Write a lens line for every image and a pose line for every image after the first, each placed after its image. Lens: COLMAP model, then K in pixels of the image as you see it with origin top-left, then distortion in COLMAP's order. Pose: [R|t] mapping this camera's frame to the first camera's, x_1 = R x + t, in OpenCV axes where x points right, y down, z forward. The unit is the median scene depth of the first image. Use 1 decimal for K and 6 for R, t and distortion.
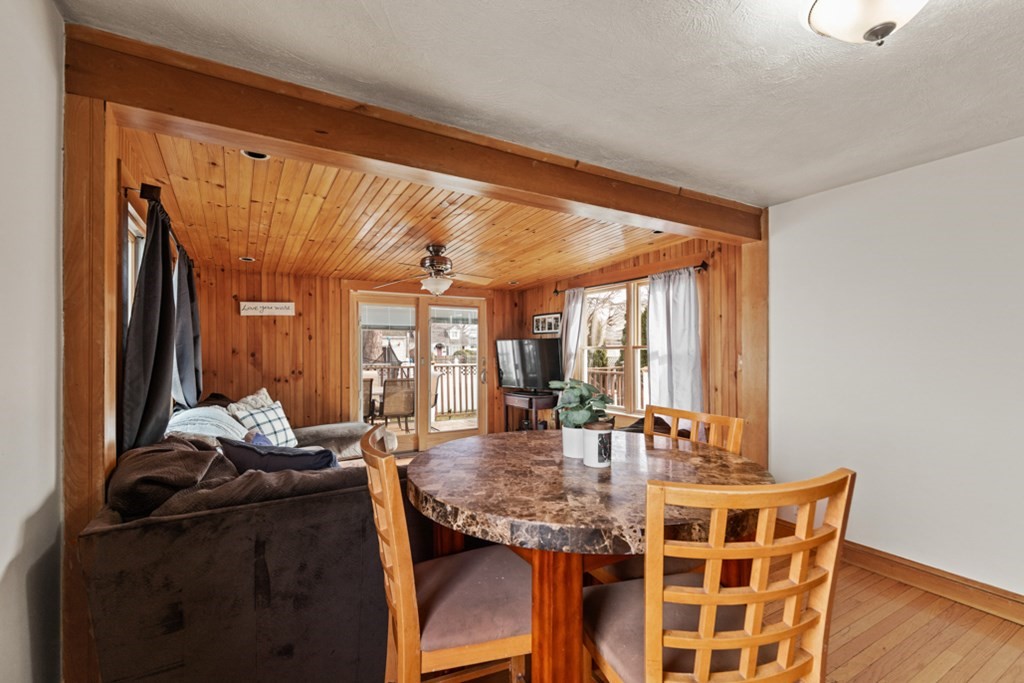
lens RADIAL K [[465.4, 0, 526.4], [0, 465.4, 342.0], [0, 0, 1]] dist [0.005613, -0.000620]
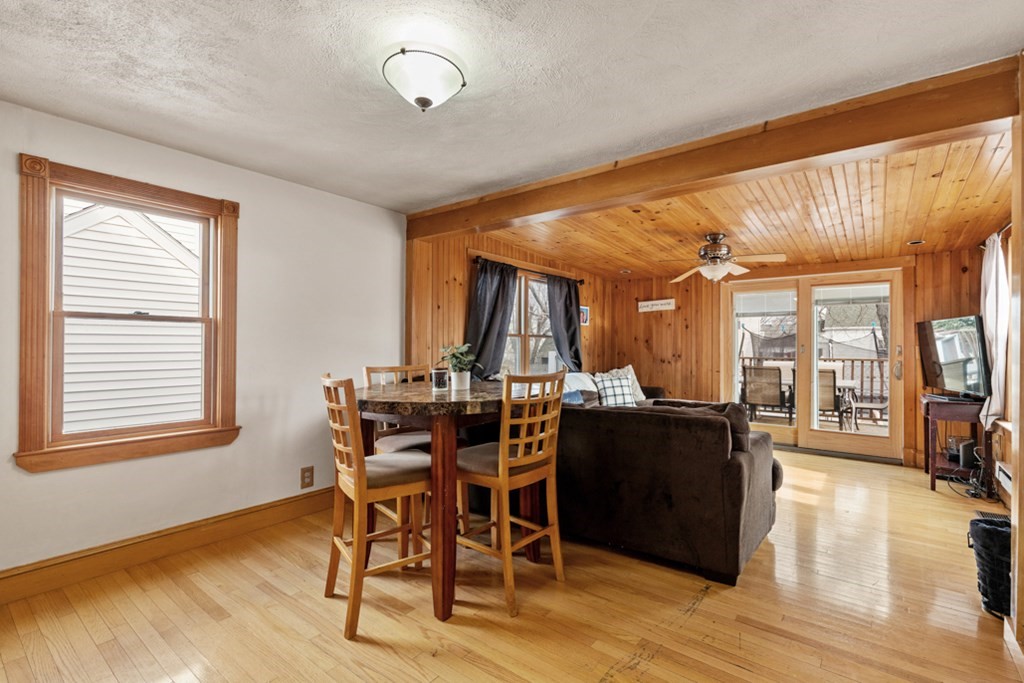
lens RADIAL K [[465.4, 0, 510.8], [0, 465.4, 338.6], [0, 0, 1]] dist [0.005613, -0.000620]
pose [[0.339690, -0.006337, -0.940516, 0.506681], [0.014246, 0.999897, -0.001592, 0.016288], [0.940429, -0.012858, 0.339746, 0.177541]]
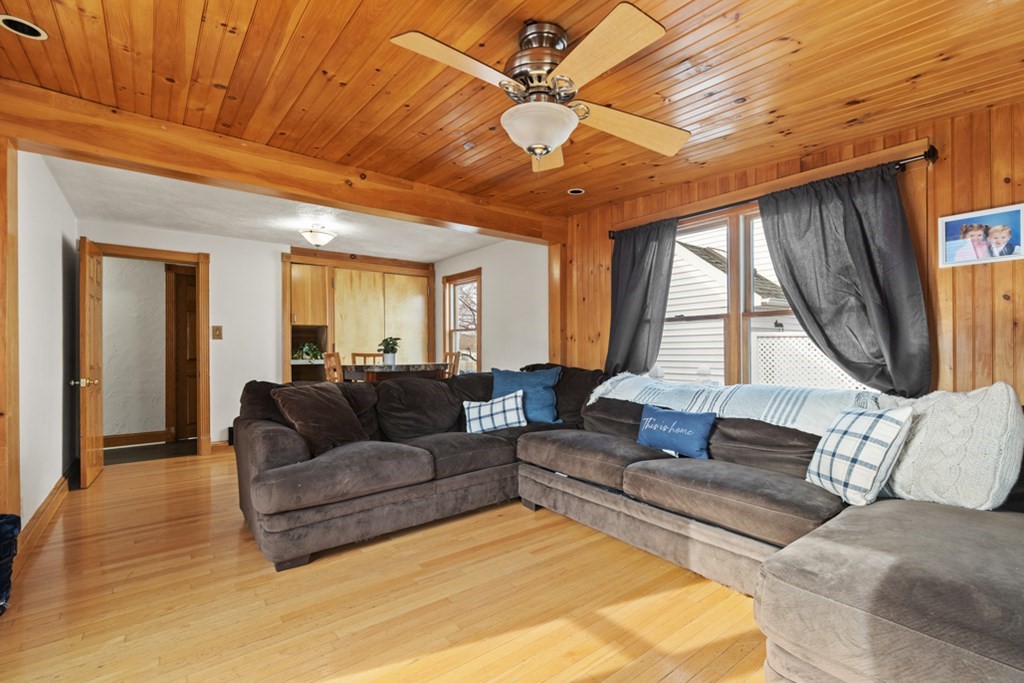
lens RADIAL K [[465.4, 0, 512.1], [0, 465.4, 344.8], [0, 0, 1]] dist [0.005613, -0.000620]
pose [[-0.995165, 0.008376, -0.097863, -0.104139], [0.010903, 0.999620, -0.025308, 0.055161], [0.097614, -0.026252, -0.994878, 1.124063]]
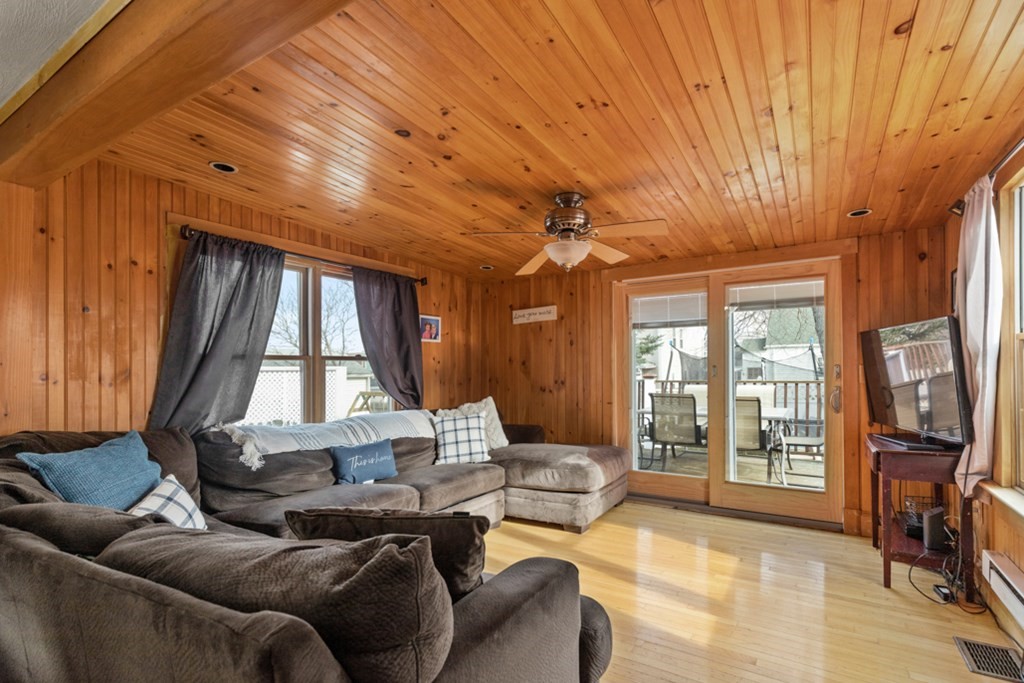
lens RADIAL K [[492.0, 0, 505.3], [0, 492.0, 365.3], [0, 0, 1]] dist [0.006250, -0.000692]
pose [[0.432020, -0.003982, -0.901855, 0.322515], [0.027594, 0.999580, 0.008804, 0.021107], [0.901442, -0.028689, 0.431948, 0.493153]]
